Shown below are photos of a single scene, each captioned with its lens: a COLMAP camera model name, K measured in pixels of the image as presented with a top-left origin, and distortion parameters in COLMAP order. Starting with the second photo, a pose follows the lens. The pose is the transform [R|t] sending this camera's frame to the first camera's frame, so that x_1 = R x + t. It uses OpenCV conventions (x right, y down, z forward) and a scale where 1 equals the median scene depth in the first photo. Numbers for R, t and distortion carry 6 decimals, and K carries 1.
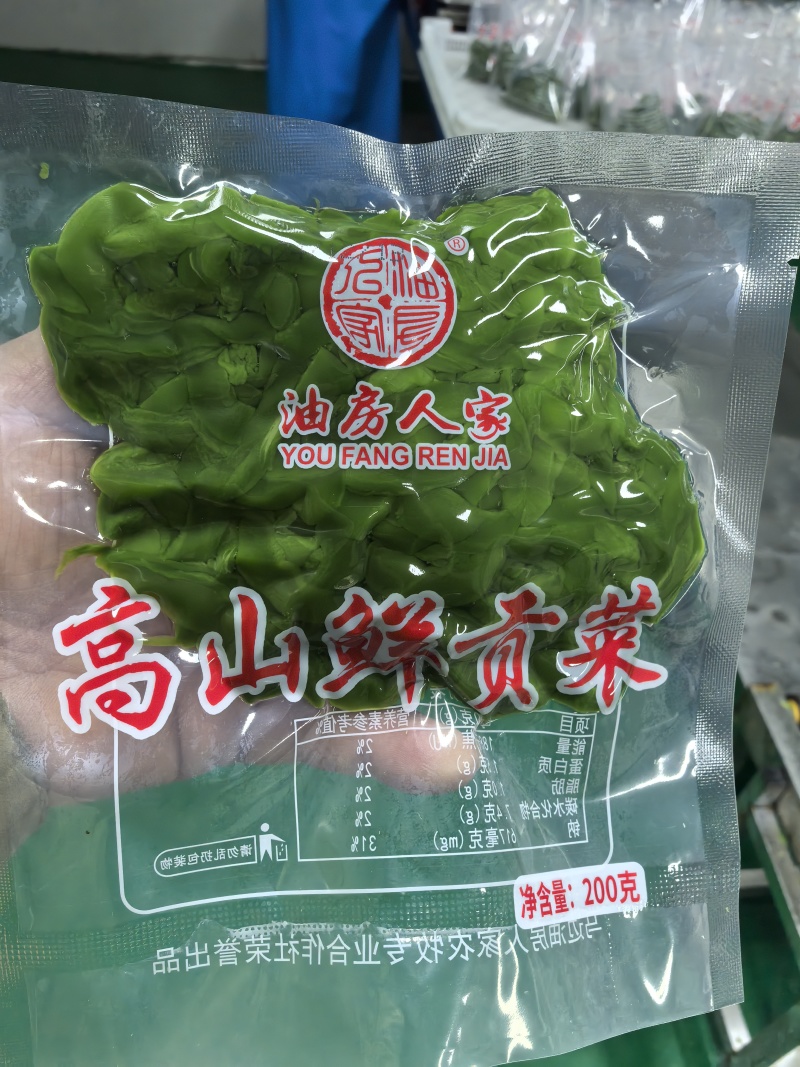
lens RADIAL K [[837.4, 0, 400.0], [0, 837.4, 533.5], [0, 0, 1]] dist [0.001976, 0.000477]
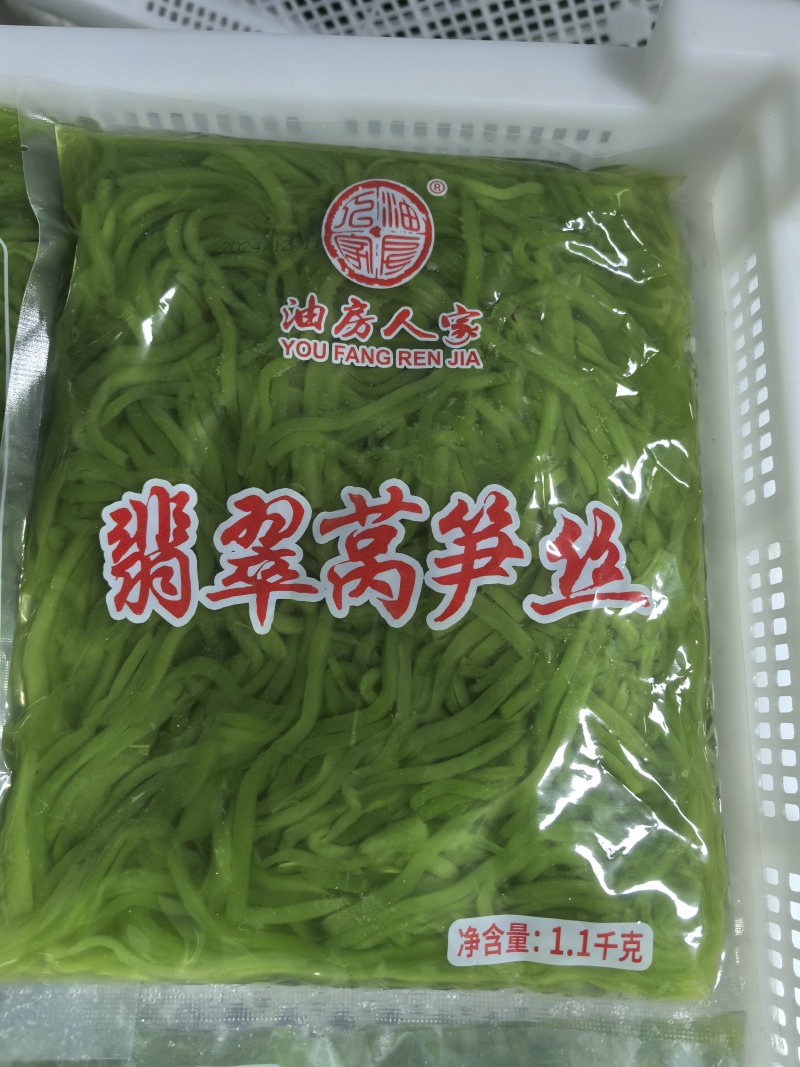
lens RADIAL K [[838.6, 0, 400.0], [0, 838.6, 533.5], [0, 0, 1]] dist [-0.296727, -0.001066]
pose [[0.999234, 0.035710, 0.016010, 0.014176], [-0.037615, 0.989287, 0.141052, -0.011801], [-0.010802, -0.141547, 0.989873, -0.195236]]
